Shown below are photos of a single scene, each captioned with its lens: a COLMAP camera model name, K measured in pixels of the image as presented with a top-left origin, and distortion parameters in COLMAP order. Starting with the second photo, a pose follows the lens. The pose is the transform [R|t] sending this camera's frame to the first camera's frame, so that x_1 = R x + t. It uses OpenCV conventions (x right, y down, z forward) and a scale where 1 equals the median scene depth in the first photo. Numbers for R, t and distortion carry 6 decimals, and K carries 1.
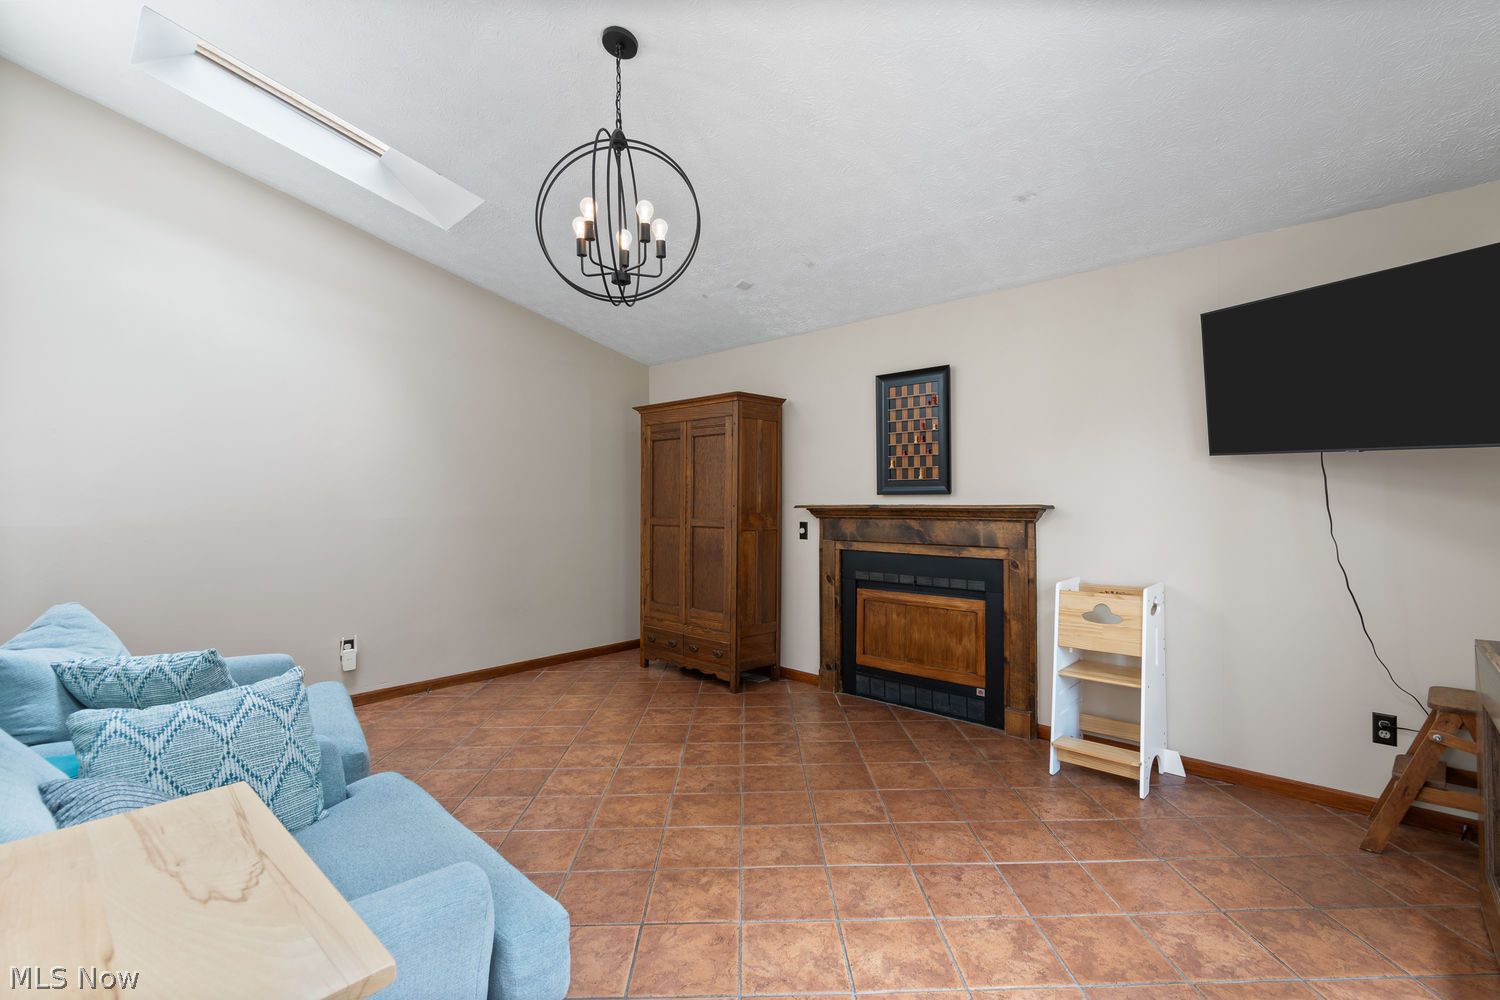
lens RADIAL K [[662.8, 0, 760.1], [0, 662.8, 494.1], [0, 0, 1]] dist [0.002253, -0.000023]
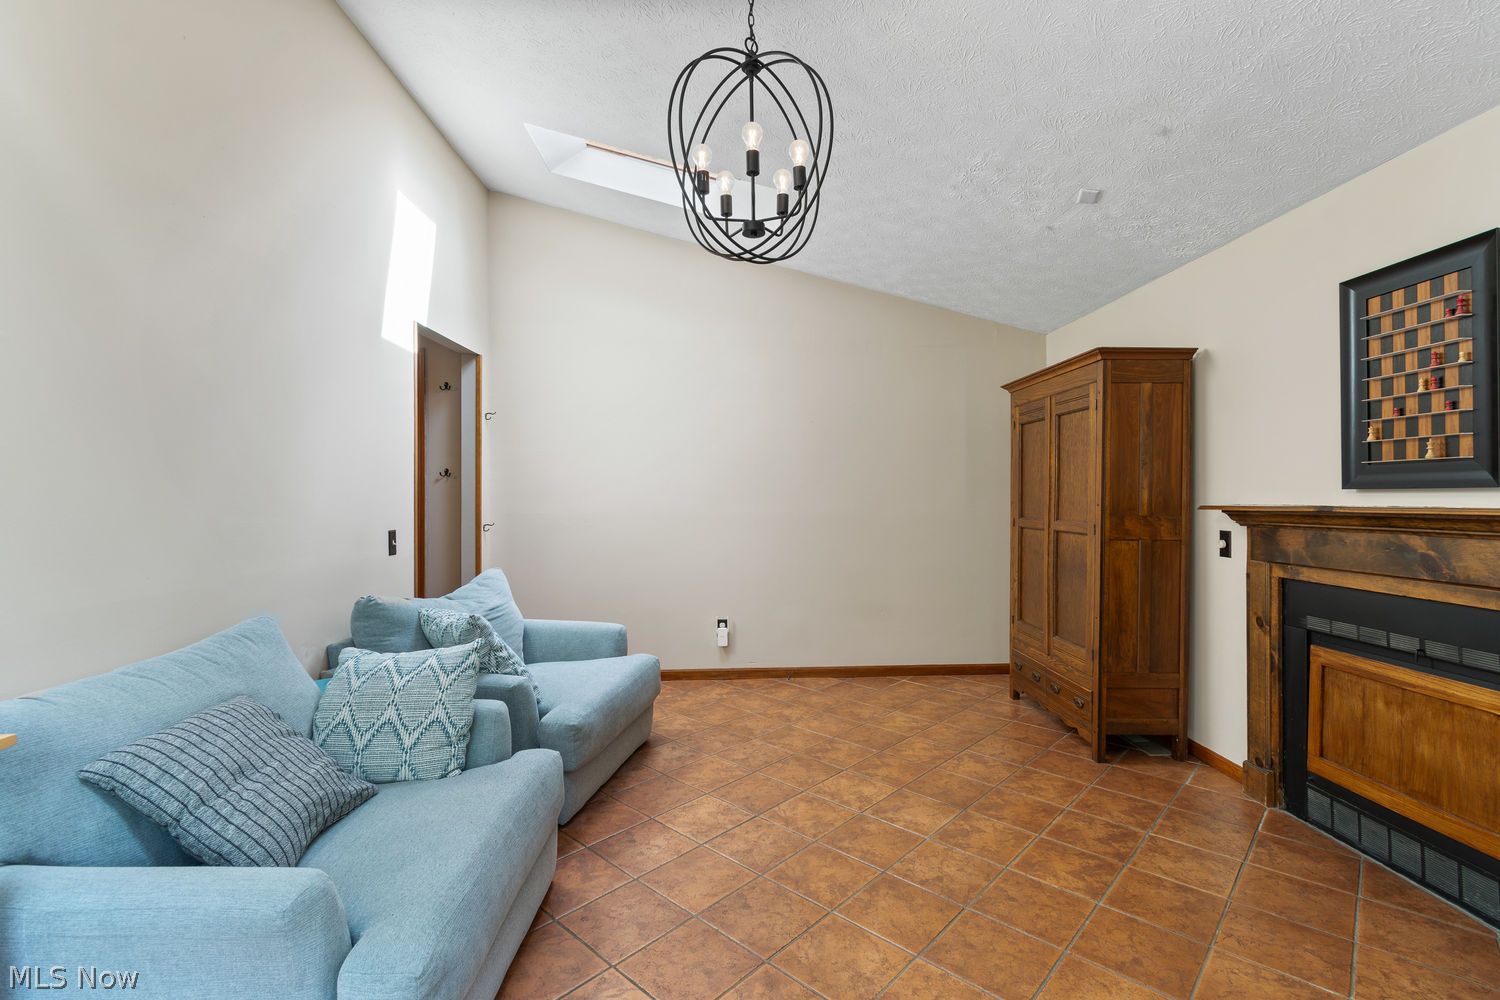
lens RADIAL K [[662.8, 0, 760.1], [0, 662.8, 494.1], [0, 0, 1]] dist [0.002253, -0.000023]
pose [[0.723369, 0.000737, -0.690462, 0.203253], [0.002543, 0.999990, 0.003731, 0.002168], [0.690457, -0.004455, 0.723359, 0.223641]]
